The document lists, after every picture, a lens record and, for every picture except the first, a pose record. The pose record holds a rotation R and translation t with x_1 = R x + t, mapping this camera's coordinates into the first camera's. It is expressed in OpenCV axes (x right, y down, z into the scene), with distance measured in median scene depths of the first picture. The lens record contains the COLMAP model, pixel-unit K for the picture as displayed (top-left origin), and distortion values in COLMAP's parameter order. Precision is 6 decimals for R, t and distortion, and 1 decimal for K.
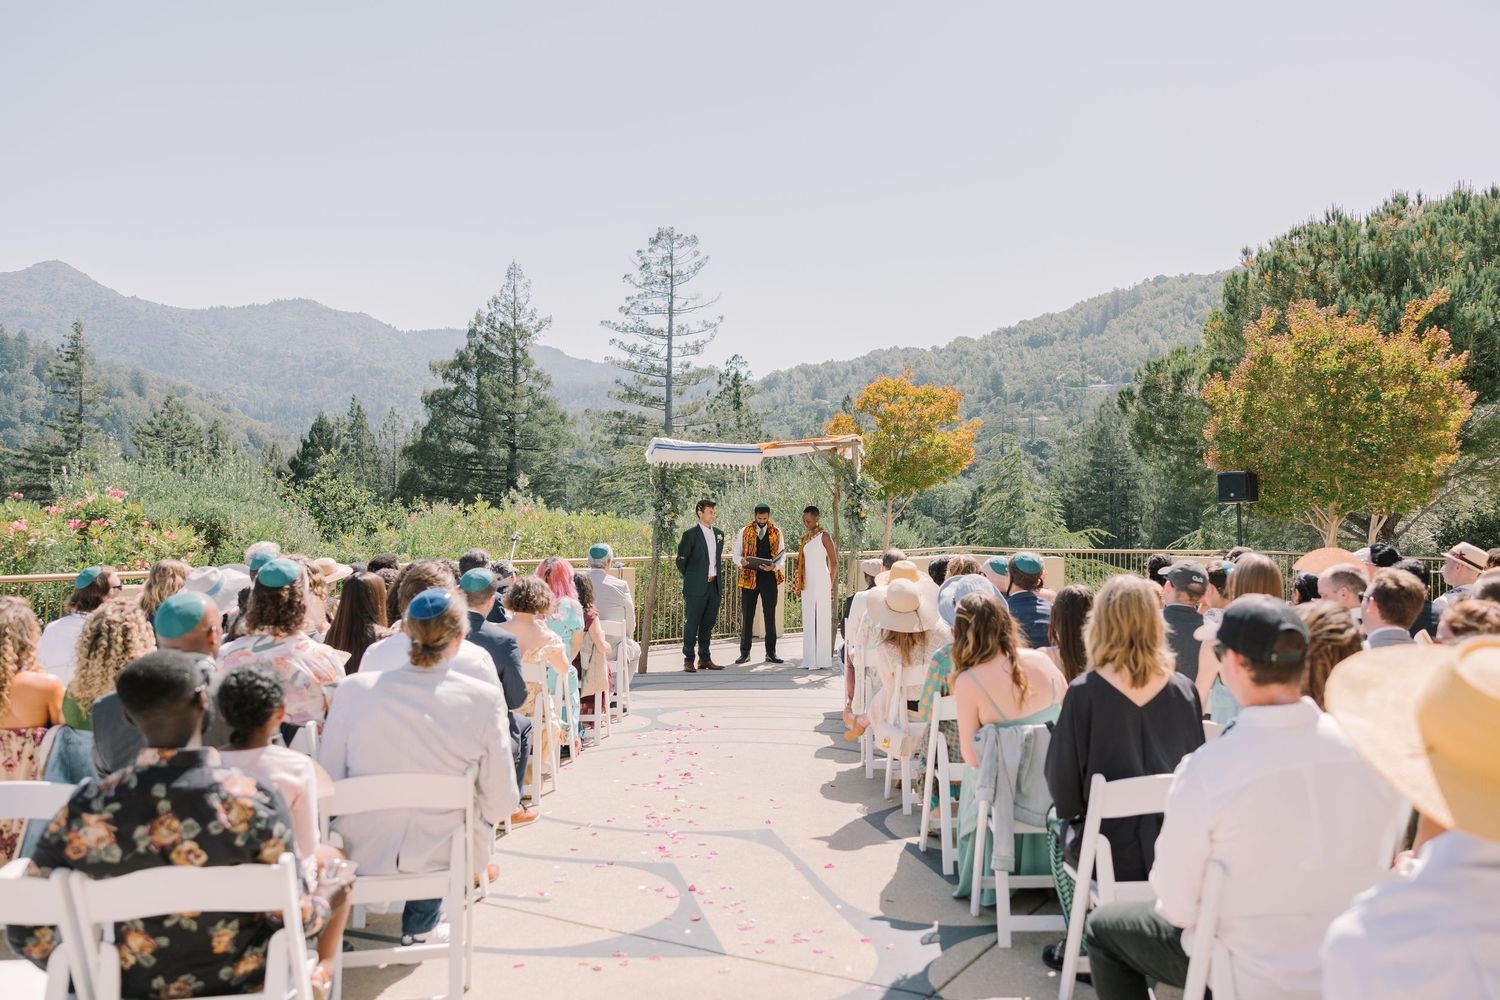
lens RADIAL K [[1205.5, 0, 769.9], [0, 1205.5, 468.1], [0, 0, 1]] dist [-0.003243, 0.004300]
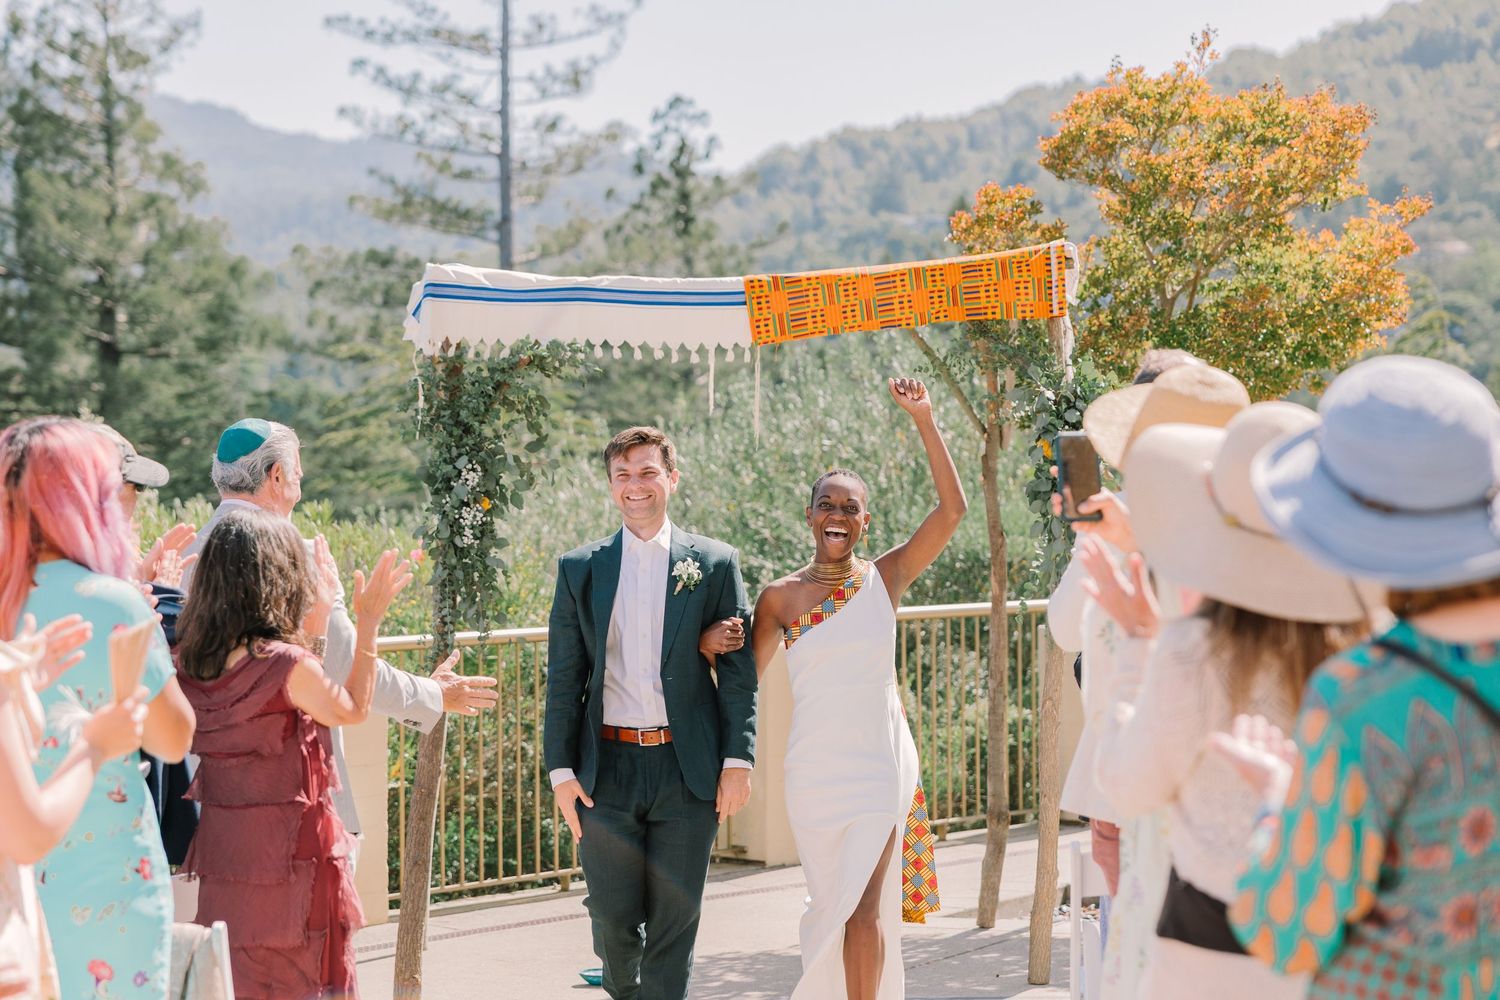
lens RADIAL K [[2995.8, 0, 749.3], [0, 2995.8, 497.3], [0, 0, 1]] dist [-0.002152, 0.000000]
pose [[0.999587, -0.027580, -0.008119, -0.000713], [0.027851, 0.998986, 0.035381, 0.001509], [0.007135, -0.035593, 0.999341, 0.029941]]
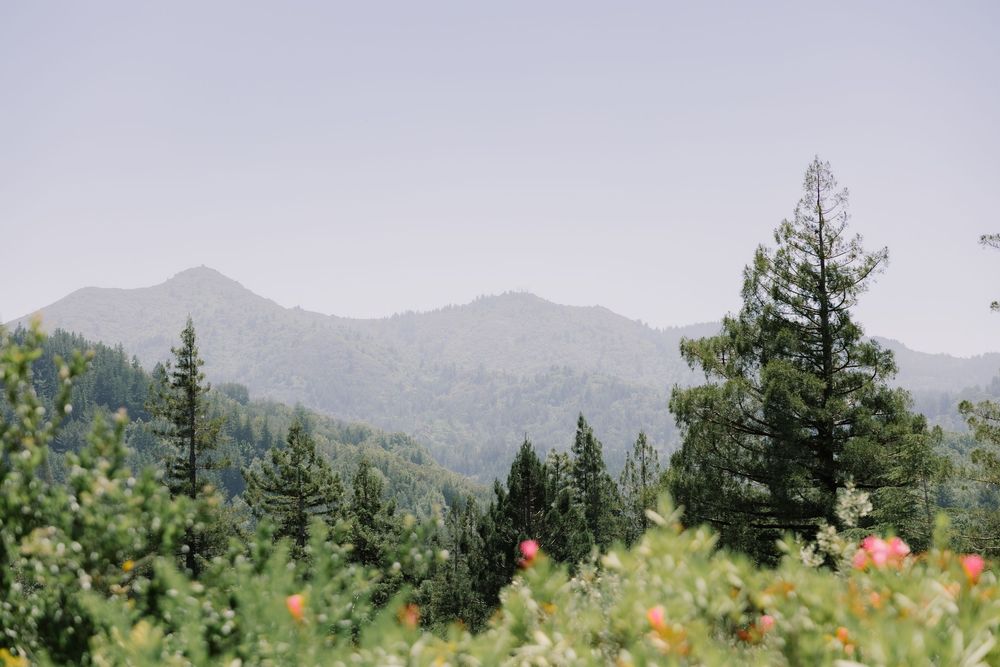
lens RADIAL K [[1888.1, 0, 495.7], [0, 1888.1, 339.9], [0, 0, 1]] dist [0.001467, 0.000000]
pose [[0.925814, -0.067393, -0.371922, -0.025766], [0.029336, 0.993820, -0.107058, 0.005426], [0.376838, 0.088205, 0.922070, 0.123138]]
